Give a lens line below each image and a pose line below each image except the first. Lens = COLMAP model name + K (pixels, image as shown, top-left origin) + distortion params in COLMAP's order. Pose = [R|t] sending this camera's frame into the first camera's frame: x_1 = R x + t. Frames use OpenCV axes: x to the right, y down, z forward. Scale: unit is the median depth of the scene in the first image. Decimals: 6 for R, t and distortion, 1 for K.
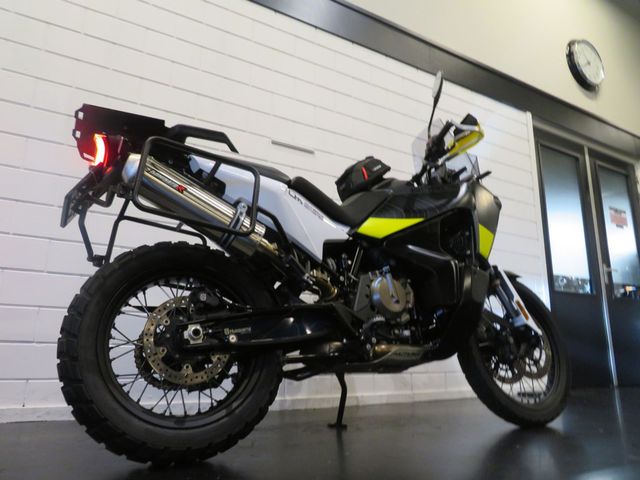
lens RADIAL K [[453.2, 0, 320.0], [0, 453.2, 240.0], [0, 0, 1]] dist [-0.026075, 0.001199]
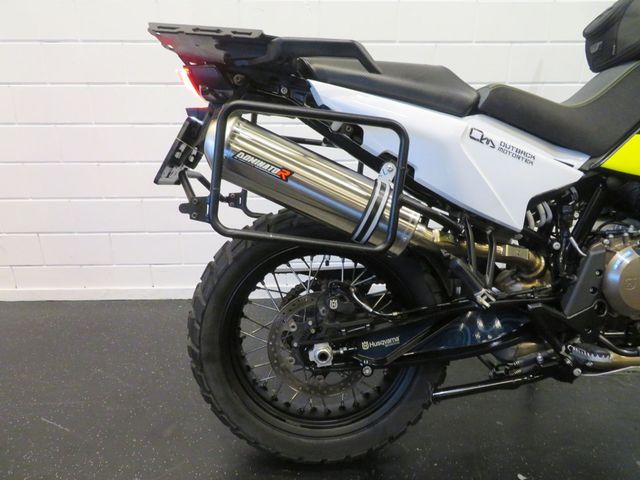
lens RADIAL K [[453.2, 0, 320.0], [0, 453.2, 240.0], [0, 0, 1]] dist [-0.026075, 0.001199]
pose [[0.878511, 0.141797, -0.456193, 0.050944], [0.123523, 0.855036, 0.503642, -0.334825], [0.461476, -0.498805, 0.733643, 0.461168]]
